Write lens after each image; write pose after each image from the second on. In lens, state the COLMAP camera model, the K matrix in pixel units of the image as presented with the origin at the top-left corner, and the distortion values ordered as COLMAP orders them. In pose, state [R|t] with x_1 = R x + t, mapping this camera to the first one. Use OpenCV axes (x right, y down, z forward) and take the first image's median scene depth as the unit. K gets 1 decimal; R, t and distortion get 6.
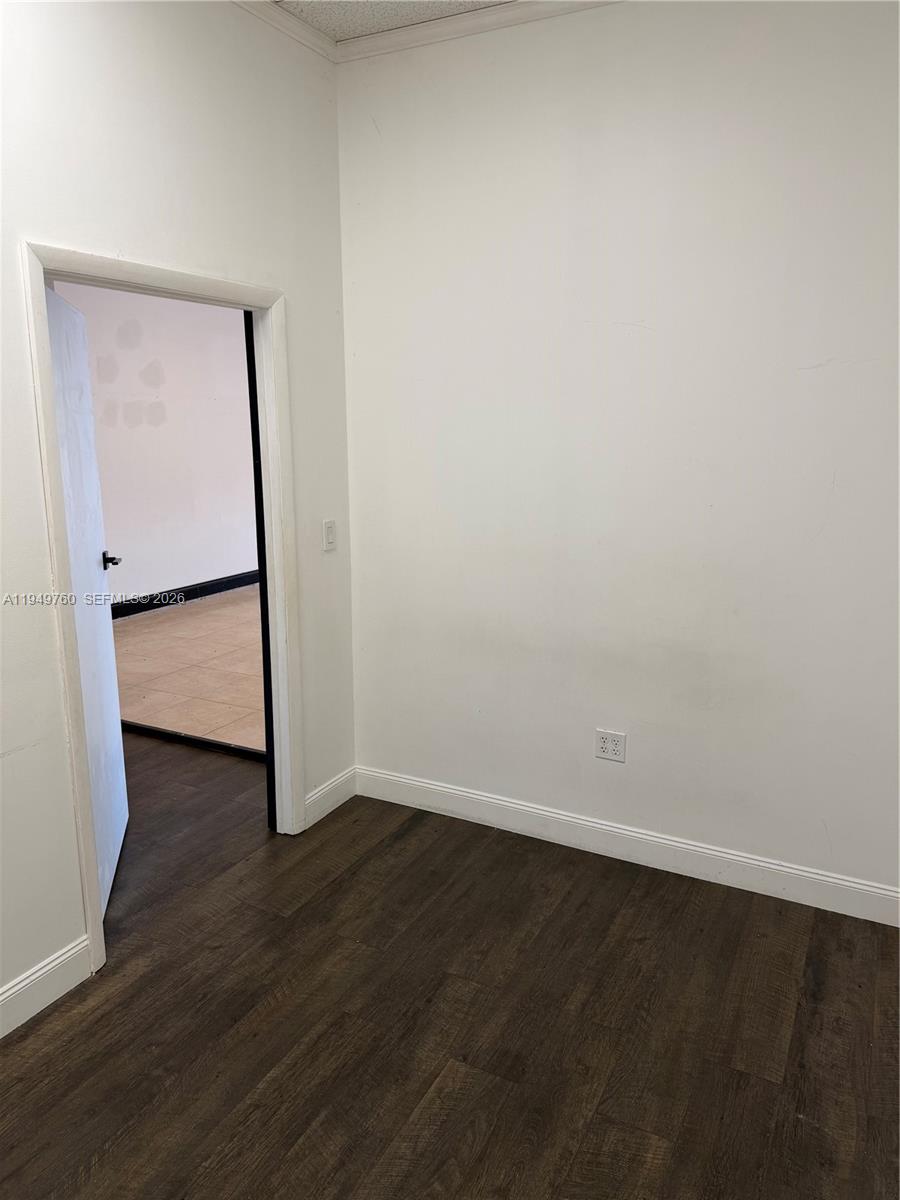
lens RADIAL K [[842.3, 0, 450.0], [0, 842.3, 599.7], [0, 0, 1]] dist [0.003159, 0.001323]
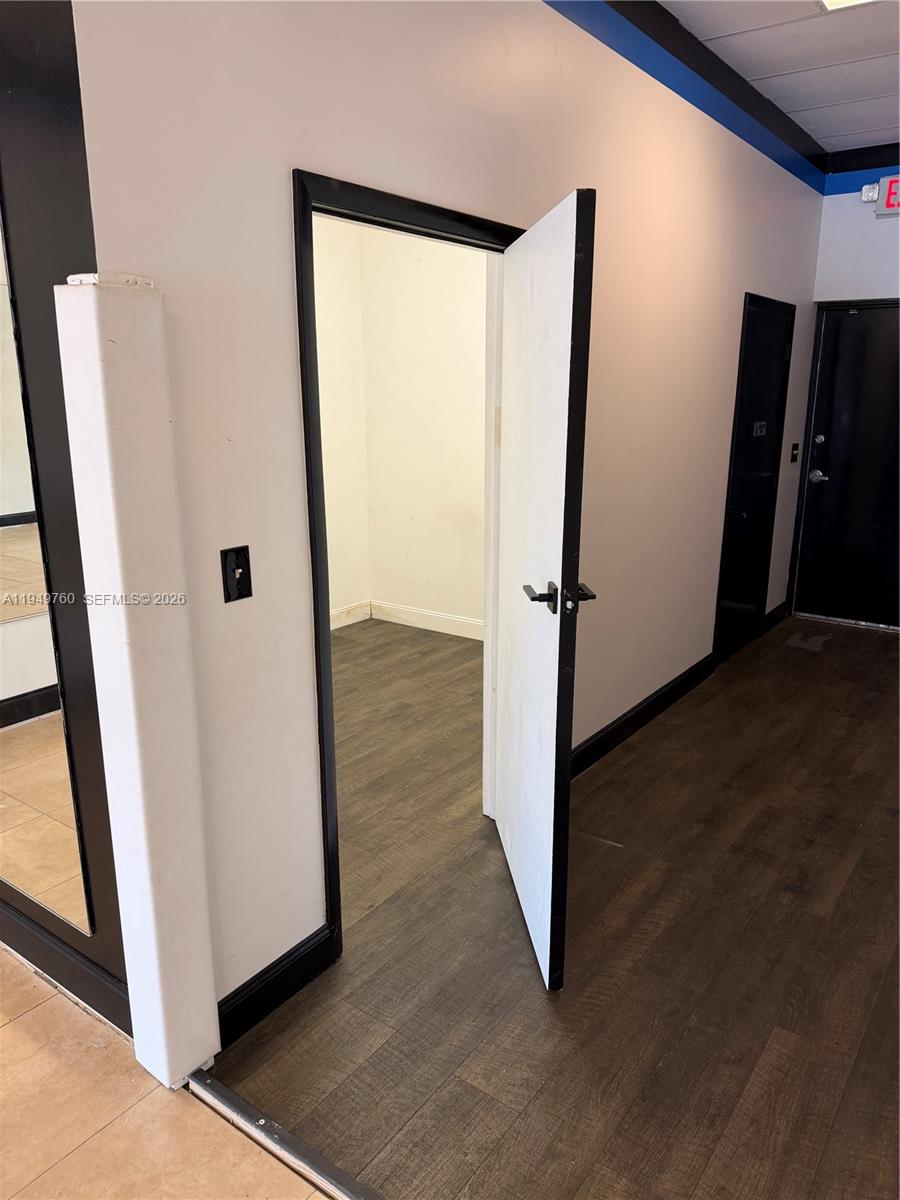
lens RADIAL K [[842.3, 0, 451.2], [0, 842.3, 601.0], [0, 0, 1]] dist [0.003159, 0.001323]
pose [[-0.988262, -0.038612, 0.147806, -0.519246], [0.029897, 0.899940, 0.434989, -0.392531], [-0.149812, 0.434302, -0.888222, 1.927749]]
